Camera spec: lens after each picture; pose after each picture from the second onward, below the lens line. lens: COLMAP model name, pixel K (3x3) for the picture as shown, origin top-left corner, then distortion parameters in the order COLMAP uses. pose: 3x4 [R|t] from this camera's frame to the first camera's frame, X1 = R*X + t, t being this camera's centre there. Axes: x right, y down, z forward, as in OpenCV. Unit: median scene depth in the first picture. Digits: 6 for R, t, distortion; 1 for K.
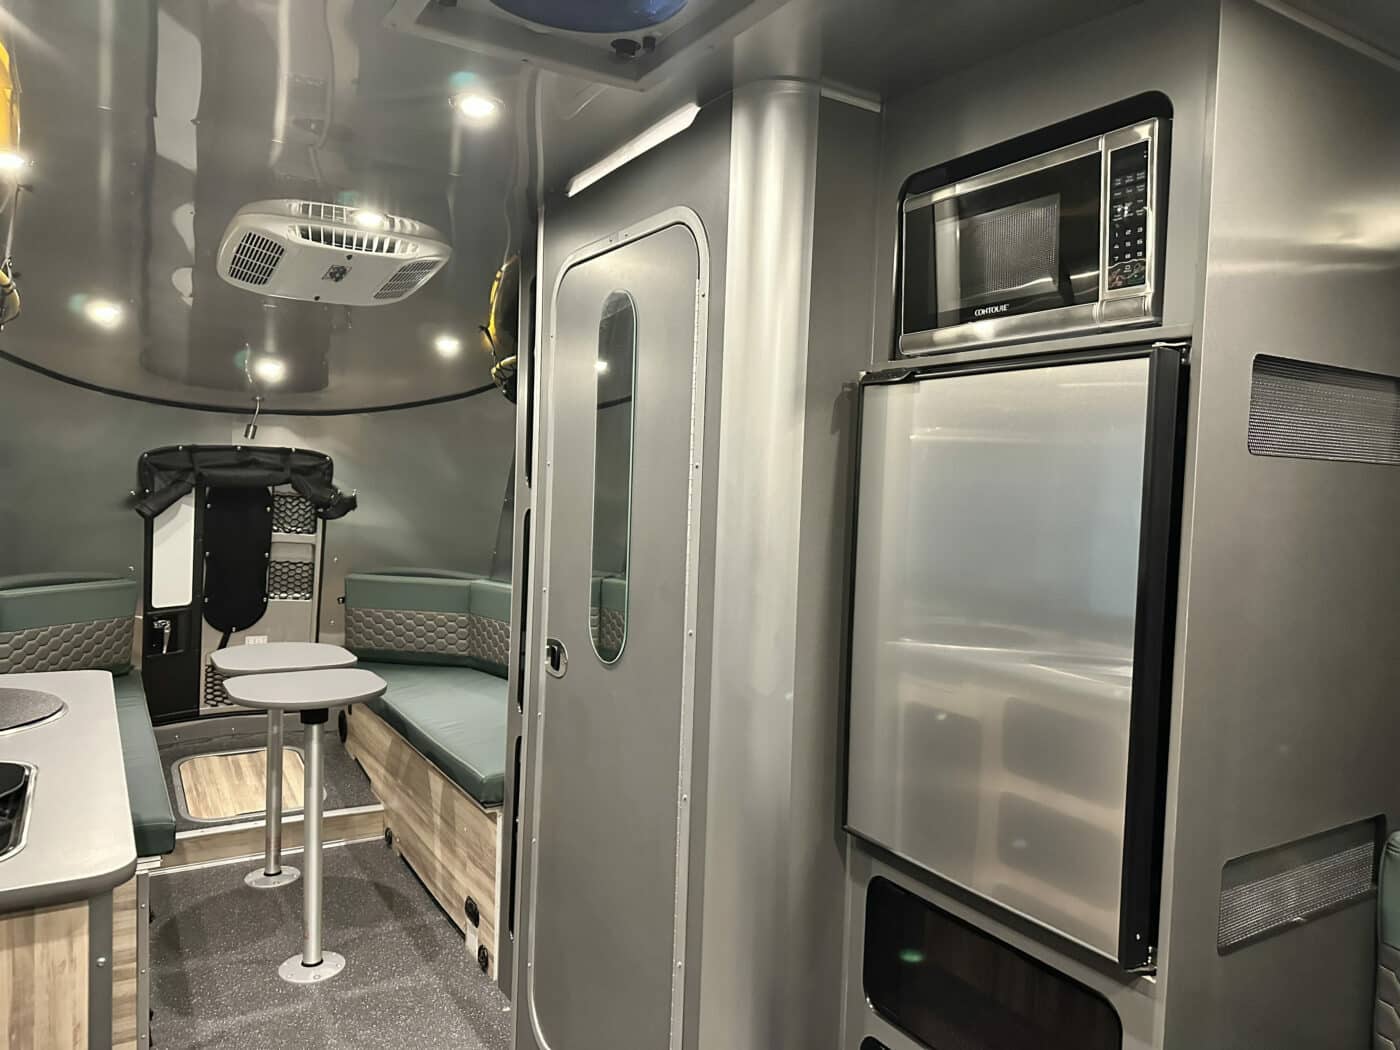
lens RADIAL K [[977.8, 0, 699.6], [0, 977.8, 532.3], [0, 0, 1]] dist [0.054894, -0.077716]
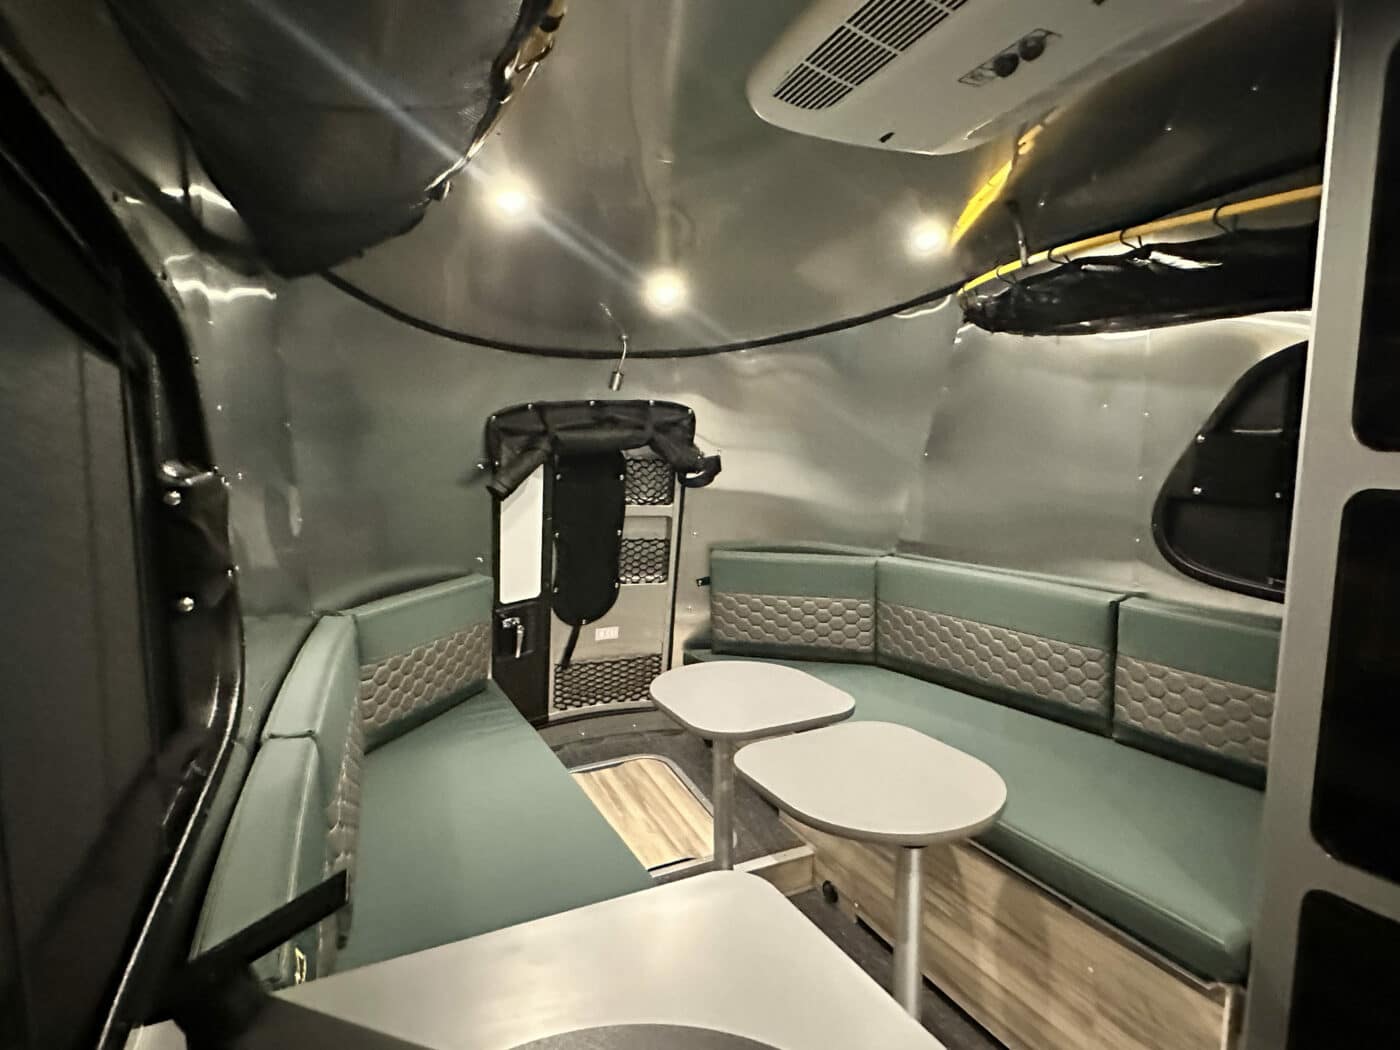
lens RADIAL K [[826.4, 0, 696.2], [0, 826.4, 541.8], [0, 0, 1]] dist [-0.004036, 0.001849]
pose [[0.995038, -0.028857, -0.095219, -0.351409], [0.038008, 0.994680, 0.095743, -0.037296], [0.091950, -0.098887, 0.990841, 0.365261]]
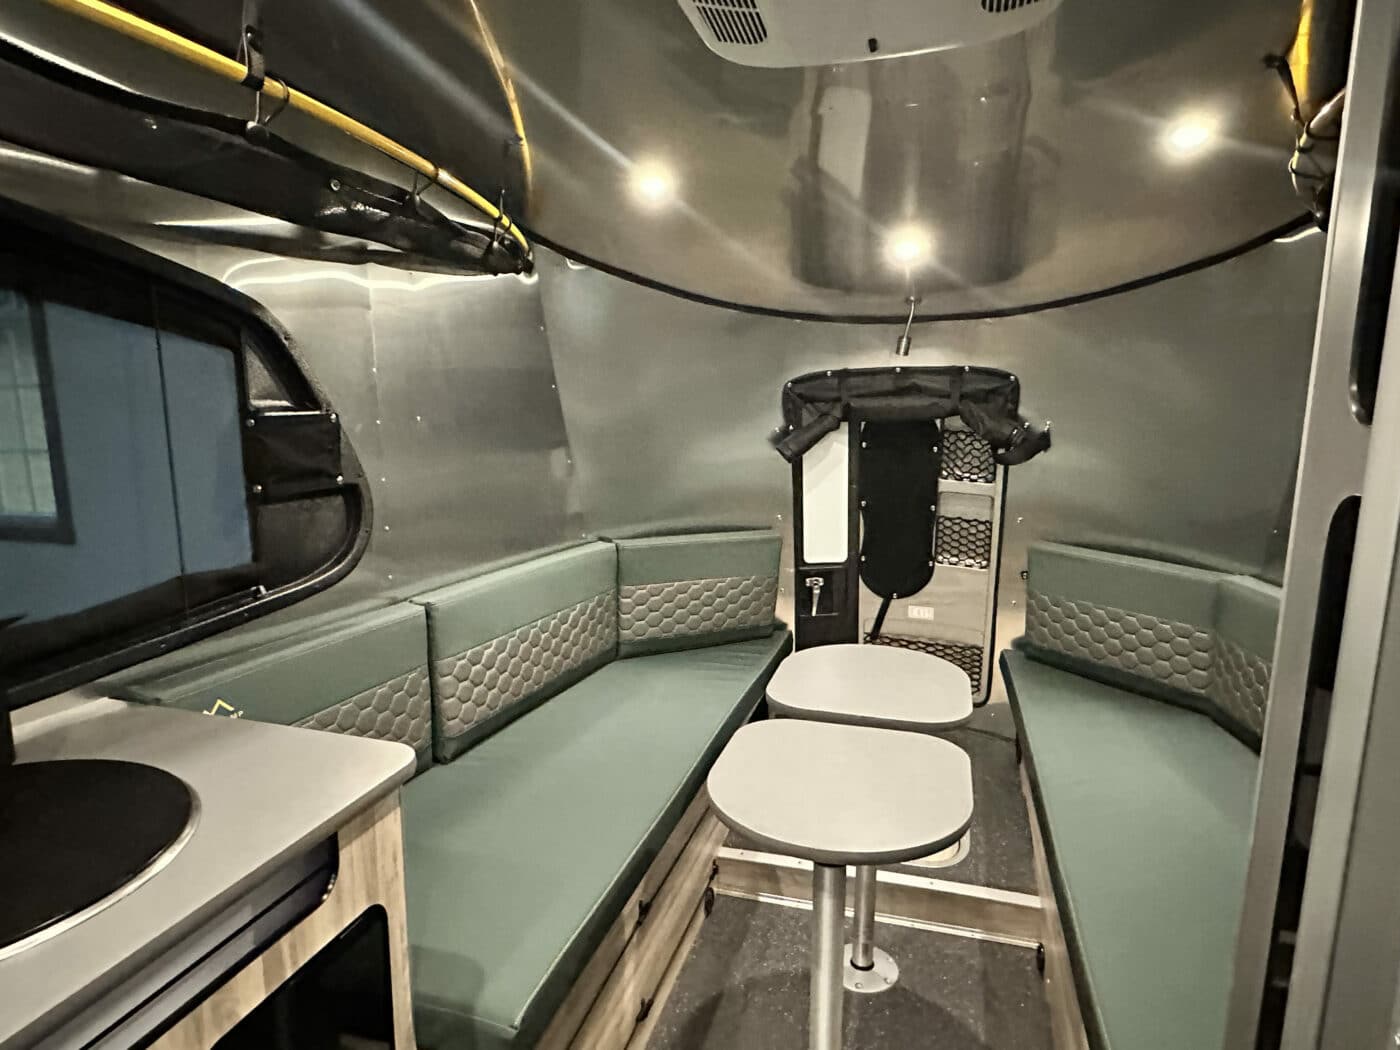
lens RADIAL K [[826.4, 0, 692.8], [0, 826.4, 538.5], [0, 0, 1]] dist [-0.004036, 0.001849]
pose [[0.658654, 0.093540, -0.746609, -0.085756], [-0.016230, 0.993778, 0.110189, -0.024633], [0.752271, -0.060459, 0.656074, 0.487141]]
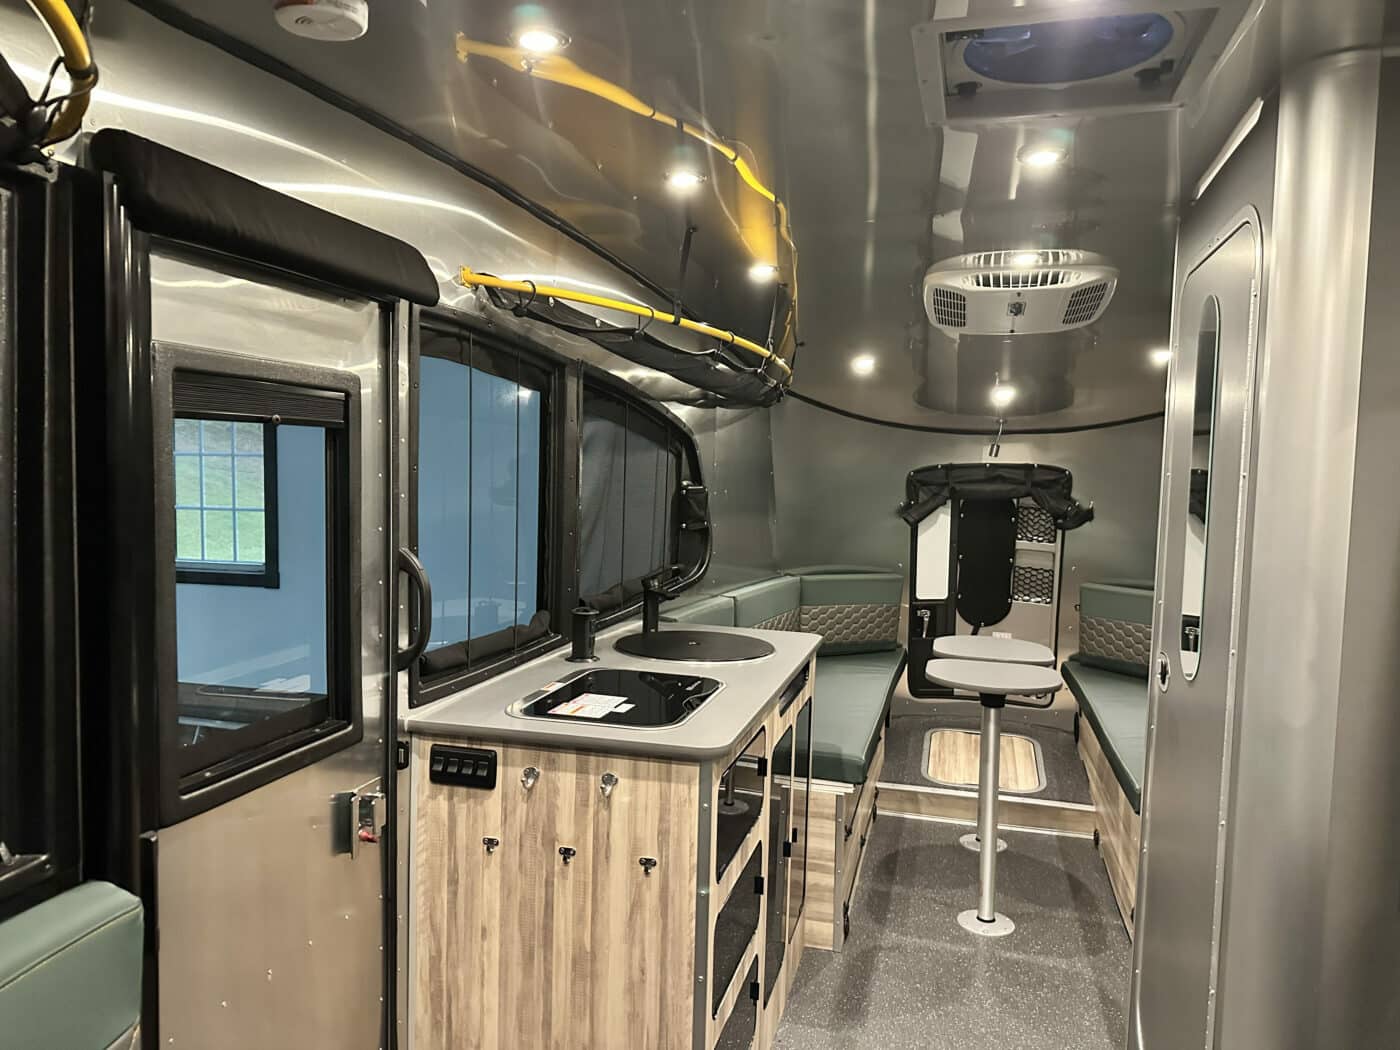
lens RADIAL K [[977.8, 0, 692.9], [0, 977.8, 528.1], [0, 0, 1]] dist [0.054894, -0.077716]
pose [[0.675031, 0.023693, -0.737409, 0.154113], [-0.037047, 0.999312, -0.001805, 0.002269], [0.736859, 0.028537, 0.675444, -0.017679]]
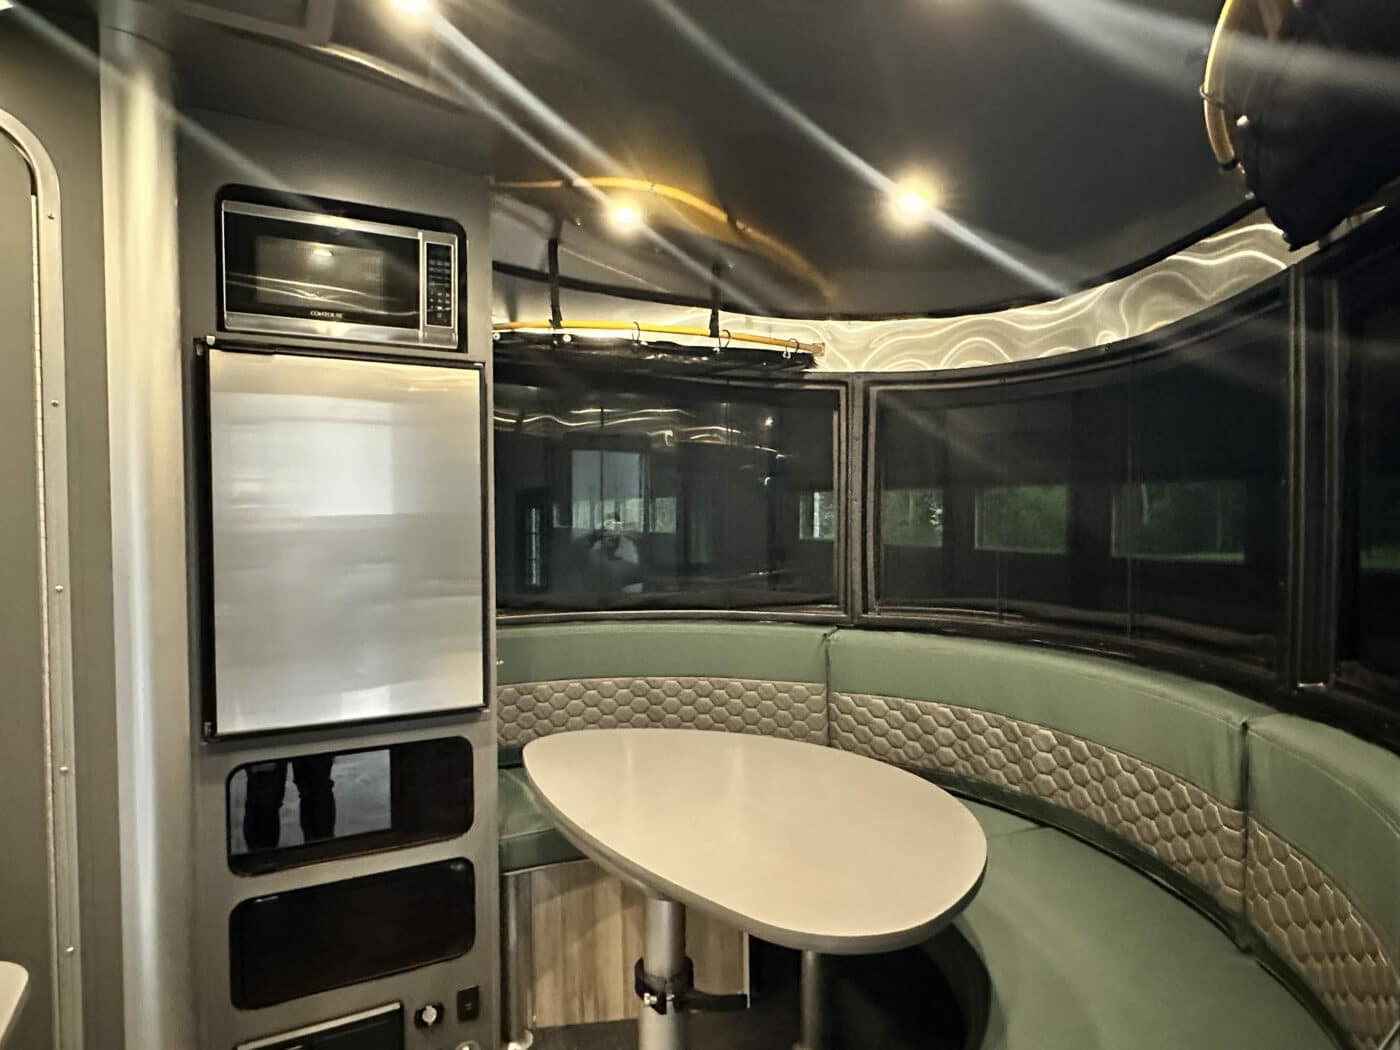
lens RADIAL K [[826.4, 0, 696.9], [0, 826.4, 535.3], [0, 0, 1]] dist [-0.004036, 0.001849]
pose [[0.053317, -0.055490, 0.997035, -0.331862], [0.066804, 0.996416, 0.051883, 0.024137], [-0.996341, 0.063839, 0.056833, 0.162424]]
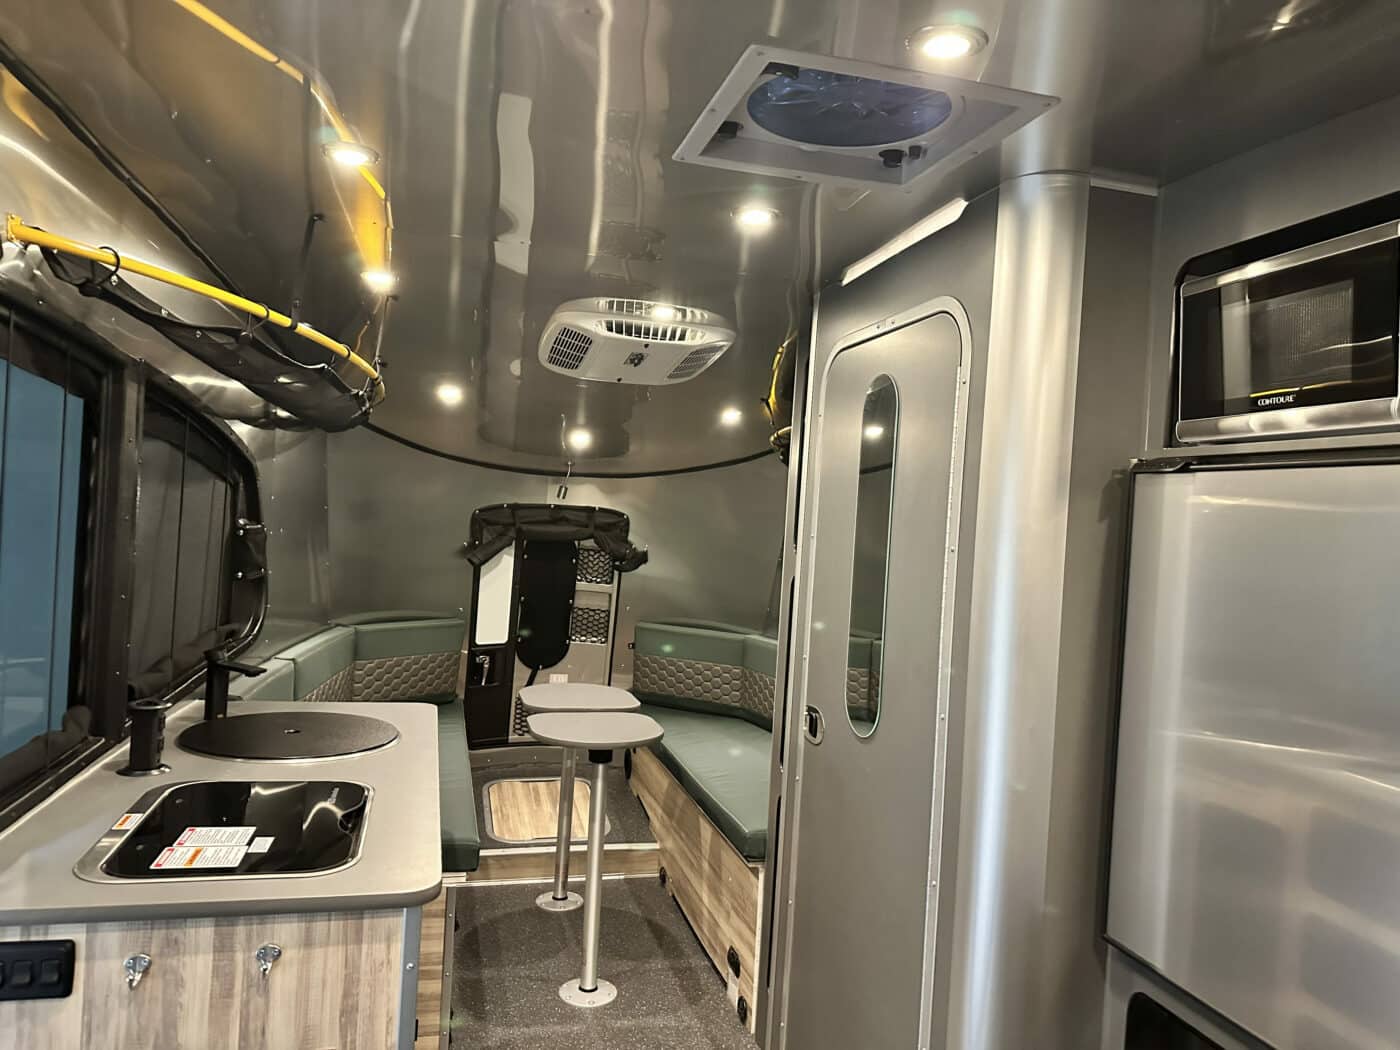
lens RADIAL K [[977.8, 0, 704.4], [0, 977.8, 528.6], [0, 0, 1]] dist [0.054894, -0.077716]
pose [[0.958945, 0.024567, -0.282526, 0.016053], [-0.039771, 0.998045, -0.048205, -0.013726], [0.280790, 0.057462, 0.958048, -0.019527]]
